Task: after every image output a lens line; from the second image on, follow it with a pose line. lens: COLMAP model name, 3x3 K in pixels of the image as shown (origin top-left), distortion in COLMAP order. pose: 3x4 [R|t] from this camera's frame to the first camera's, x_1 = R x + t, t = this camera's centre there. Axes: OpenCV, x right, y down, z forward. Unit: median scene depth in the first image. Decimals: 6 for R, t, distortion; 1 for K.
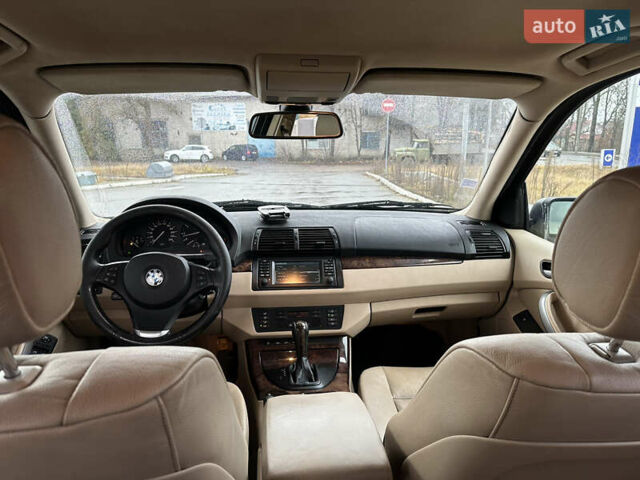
lens RADIAL K [[449.5, 0, 317.3], [0, 449.5, 244.6], [0, 0, 1]] dist [0.037041, -0.039327]
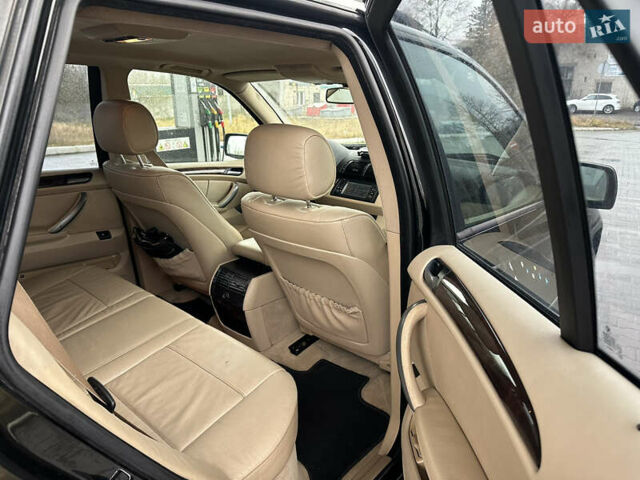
lens RADIAL K [[449.5, 0, 315.2], [0, 449.5, 245.4], [0, 0, 1]] dist [0.037041, -0.039327]
pose [[0.679408, 0.234872, -0.695155, 0.935629], [-0.158895, 0.972000, 0.173114, 0.001823], [0.716350, -0.007159, 0.697704, -0.207115]]
